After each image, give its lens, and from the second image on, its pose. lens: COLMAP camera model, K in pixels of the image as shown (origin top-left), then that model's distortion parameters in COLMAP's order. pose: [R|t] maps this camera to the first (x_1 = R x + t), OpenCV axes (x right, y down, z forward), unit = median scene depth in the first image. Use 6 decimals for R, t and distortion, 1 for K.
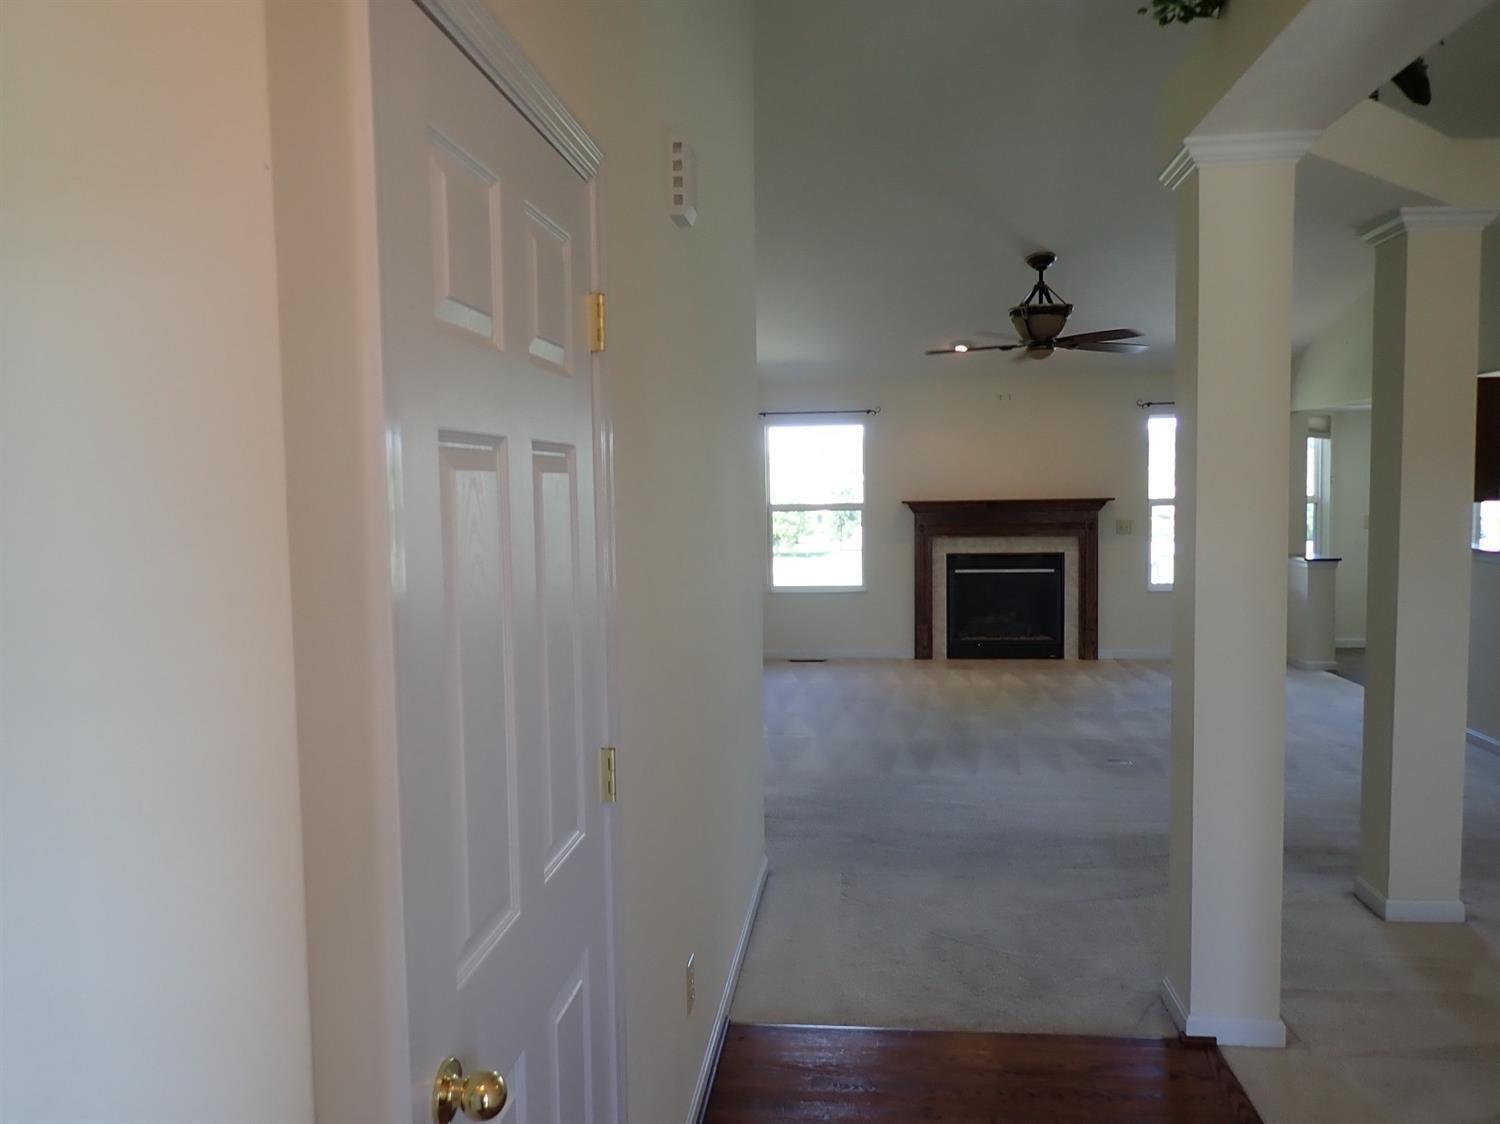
lens RADIAL K [[1104.1, 0, 734.3], [0, 1104.1, 556.2], [0, 0, 1]] dist [0.010254, -0.031528]
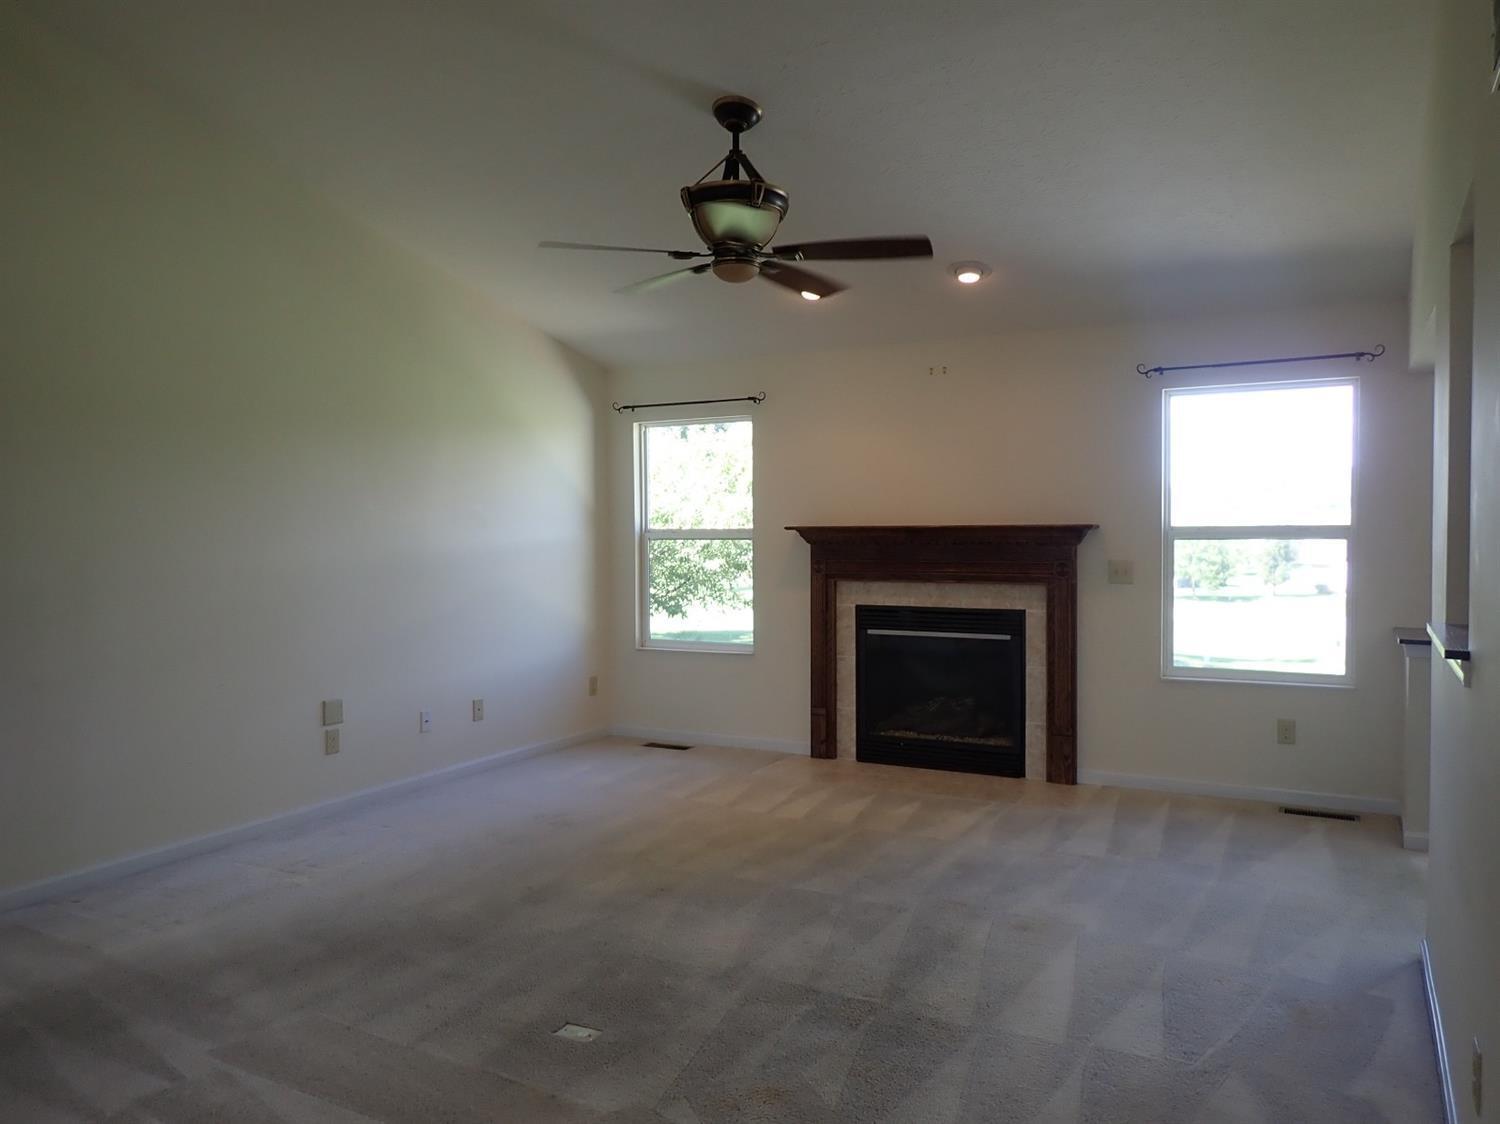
lens RADIAL K [[1104.1, 0, 725.9], [0, 1104.1, 562.0], [0, 0, 1]] dist [0.010254, -0.031528]
pose [[0.926836, 0.021389, -0.374857, 0.372946], [-0.031082, 0.999320, -0.019830, -0.012894], [0.374178, 0.030030, 0.926870, 0.342948]]
